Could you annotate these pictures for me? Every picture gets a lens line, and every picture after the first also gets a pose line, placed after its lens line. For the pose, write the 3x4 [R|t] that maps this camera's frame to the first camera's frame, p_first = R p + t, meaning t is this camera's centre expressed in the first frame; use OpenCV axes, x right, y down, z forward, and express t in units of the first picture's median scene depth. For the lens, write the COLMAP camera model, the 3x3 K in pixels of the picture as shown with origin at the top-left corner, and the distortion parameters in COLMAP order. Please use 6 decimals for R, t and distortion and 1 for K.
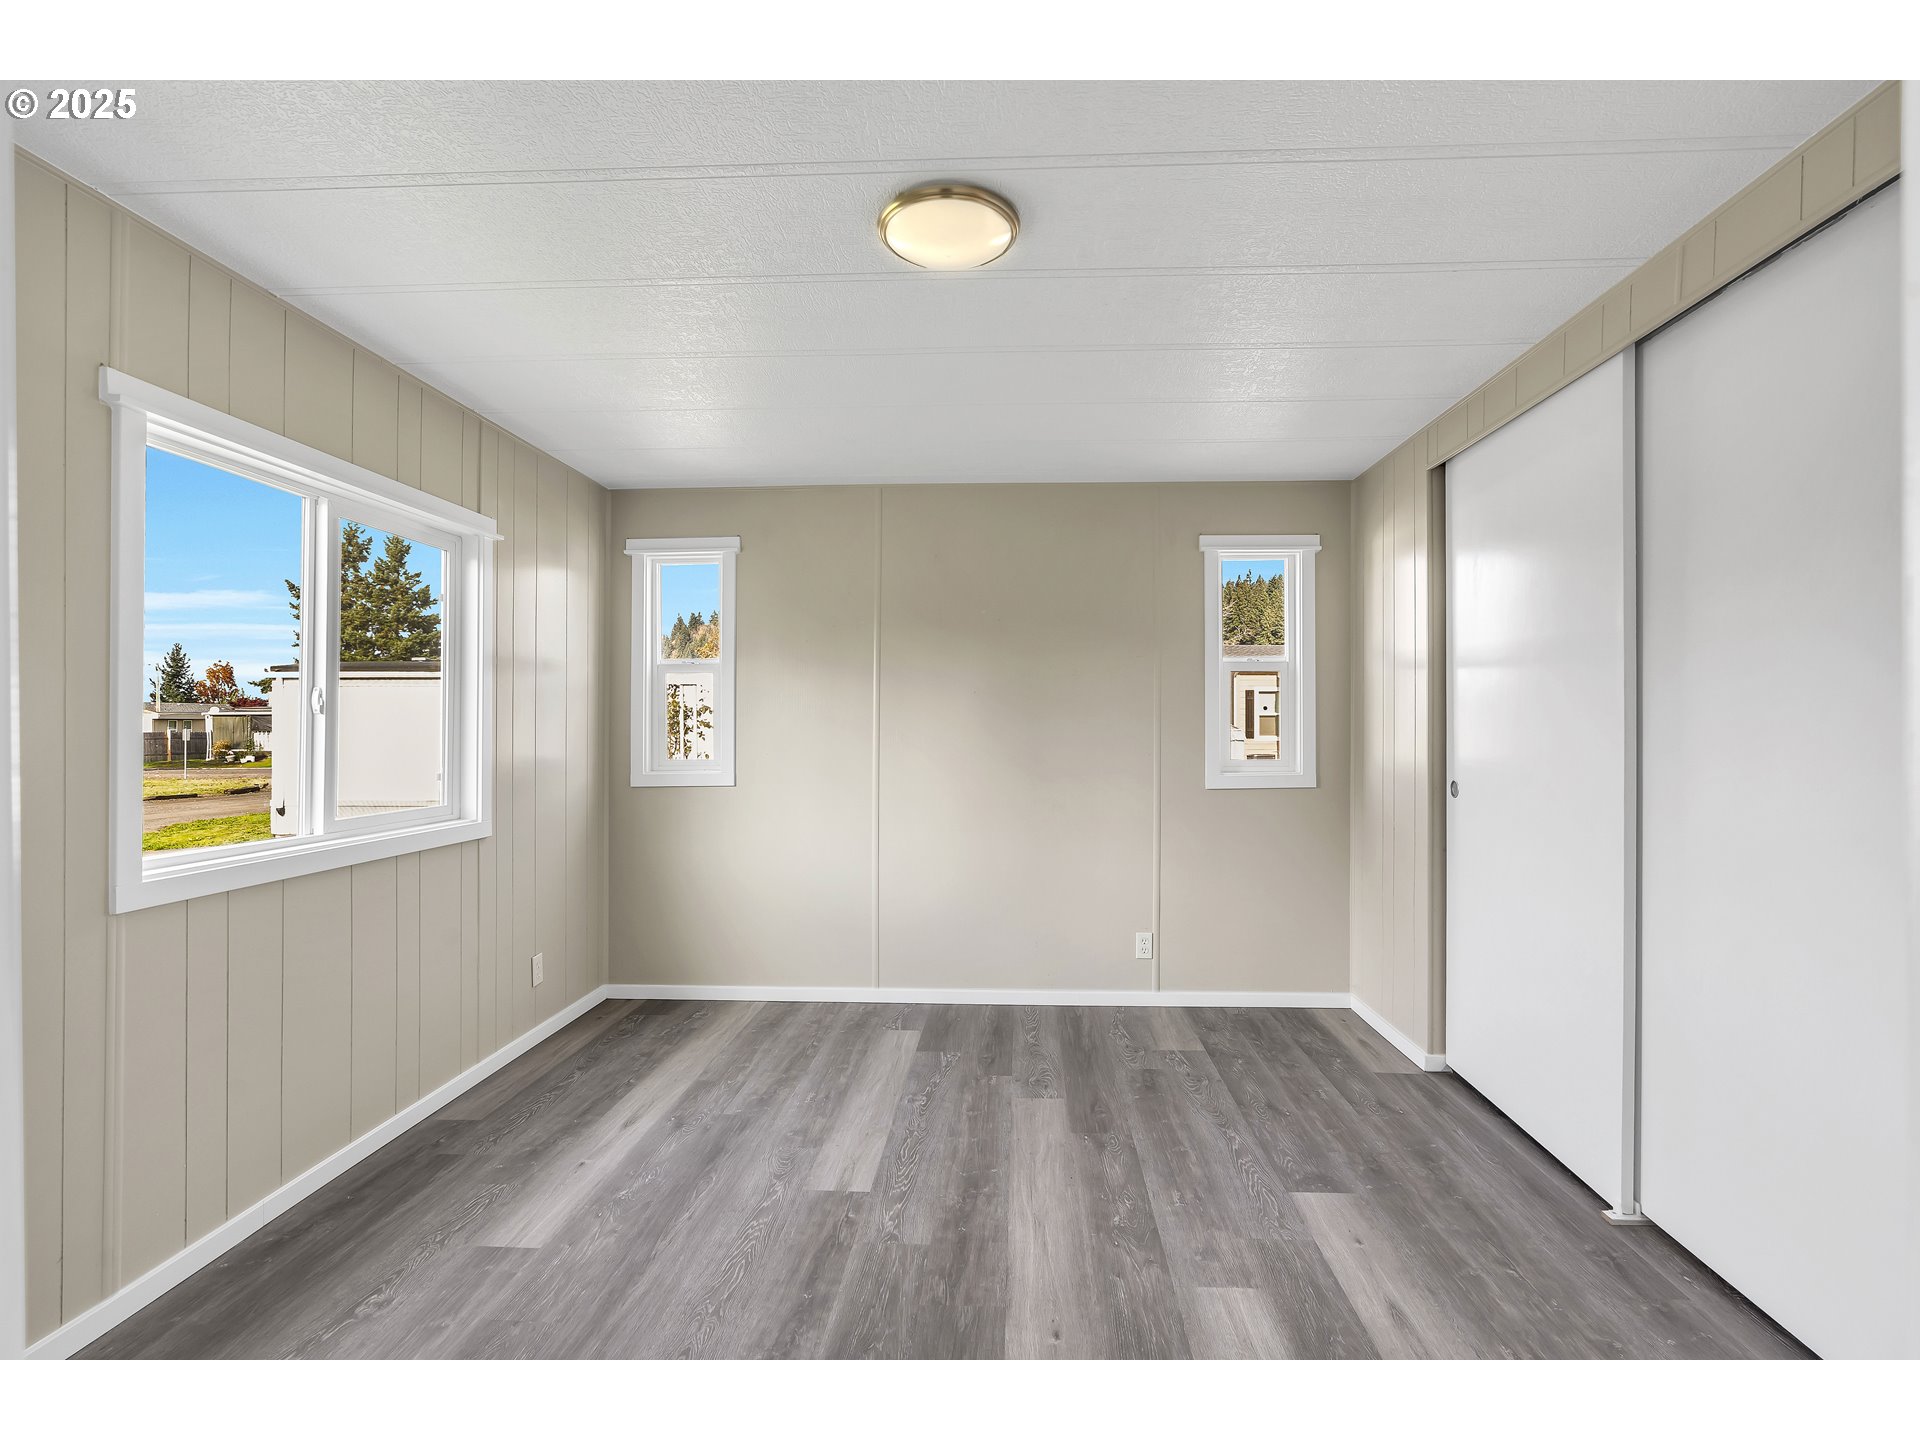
lens RADIAL K [[869.4, 0, 963.3], [0, 869.4, 717.8], [0, 0, 1]] dist [-0.014612, 0.006835]
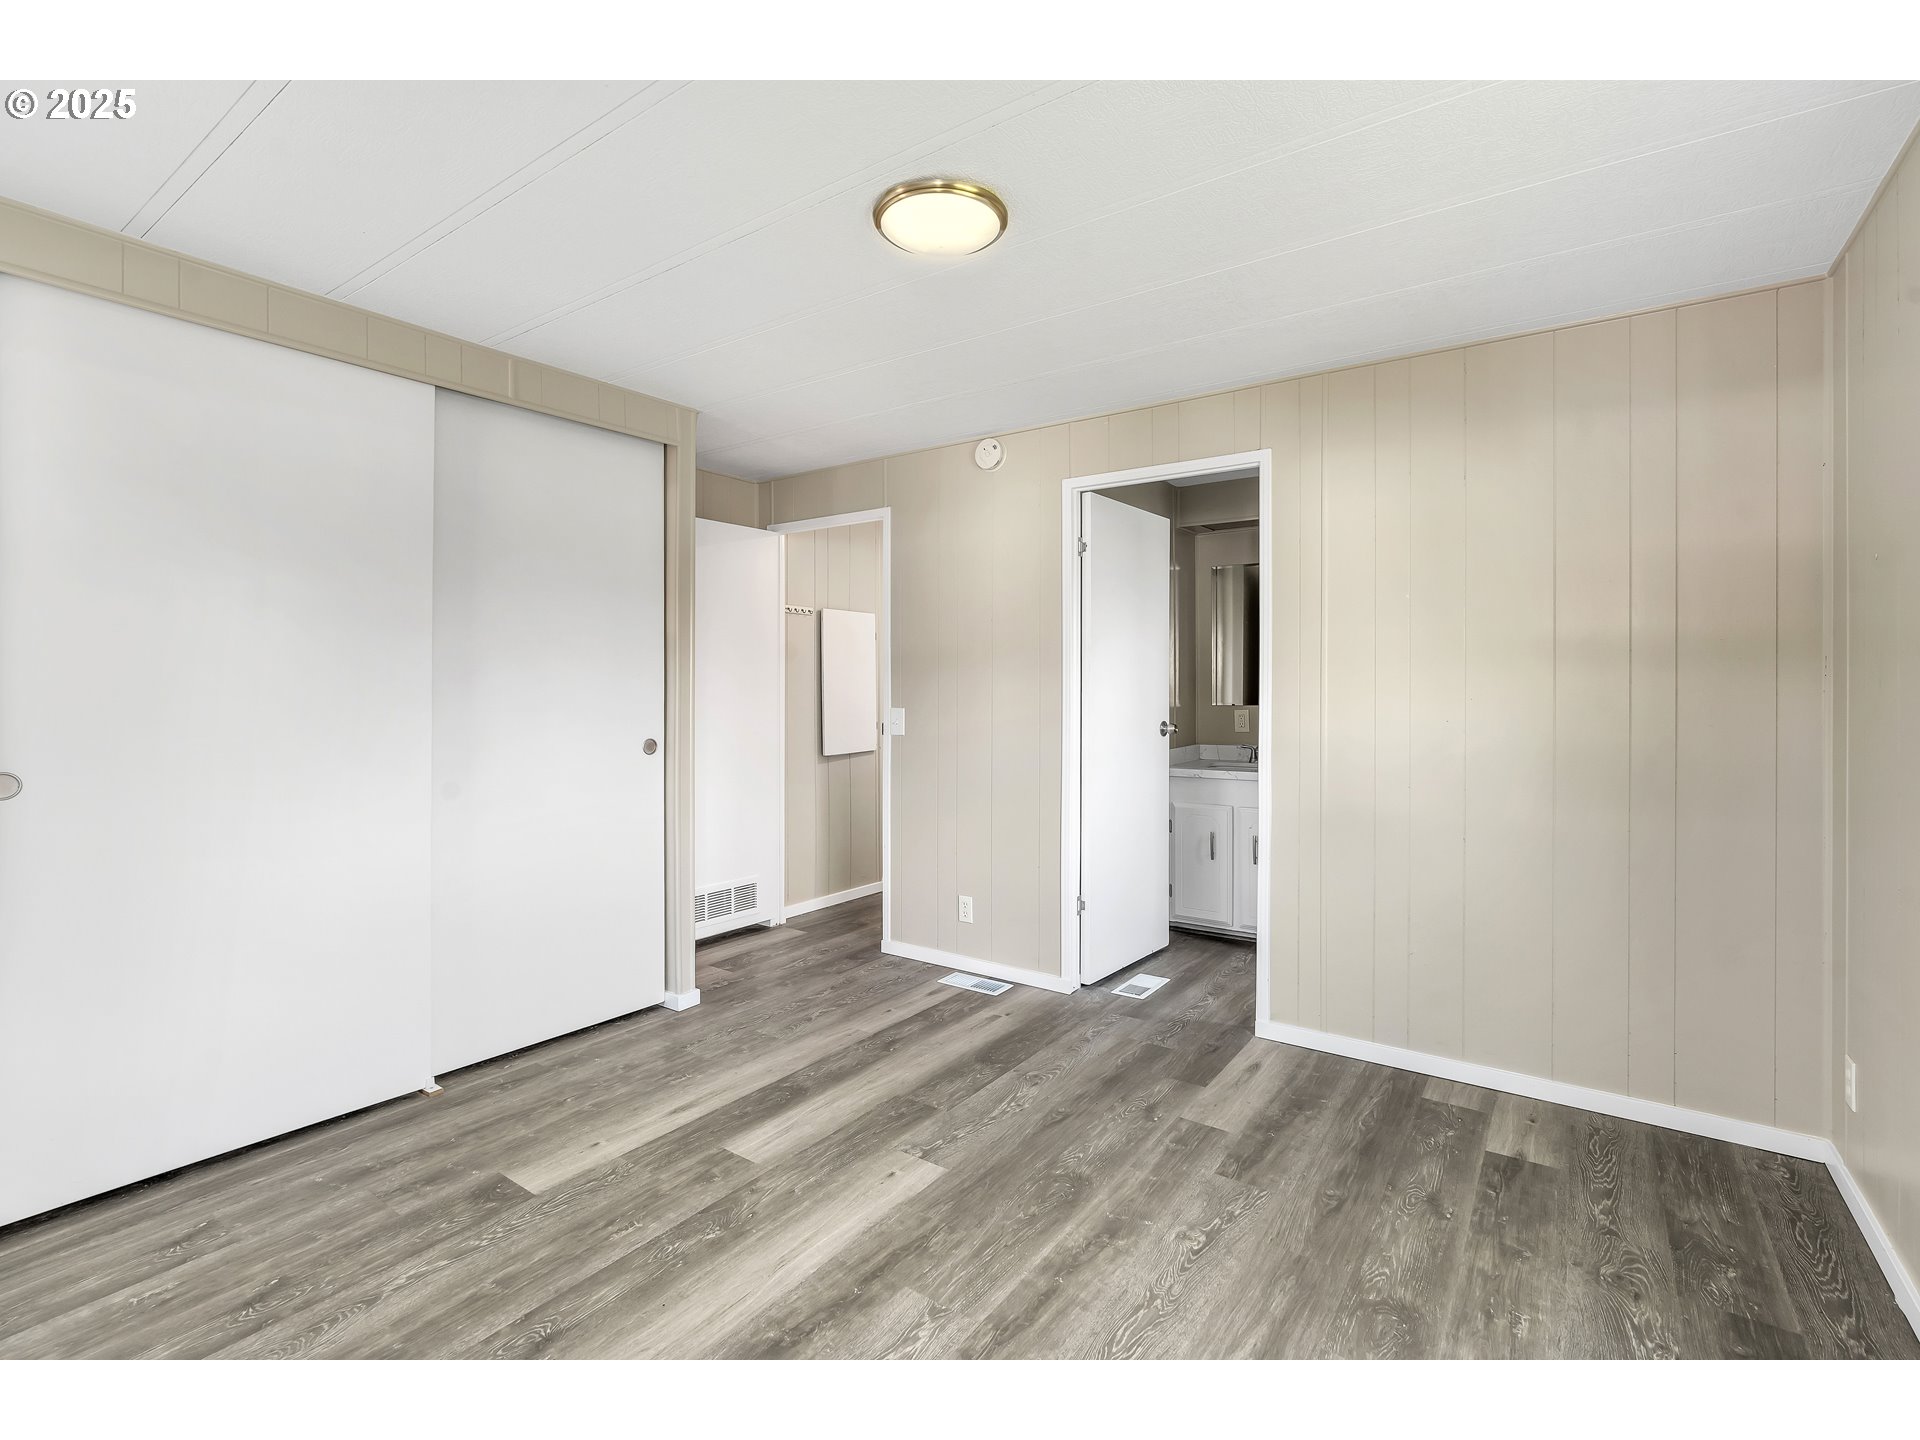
lens RADIAL K [[869.4, 0, 963.3], [0, 869.4, 717.8], [0, 0, 1]] dist [-0.014612, 0.006835]
pose [[-0.851022, -0.016269, 0.524877, -0.539463], [-0.004394, 0.999706, 0.023862, 0.022669], [-0.525111, 0.018001, -0.850843, 1.723262]]
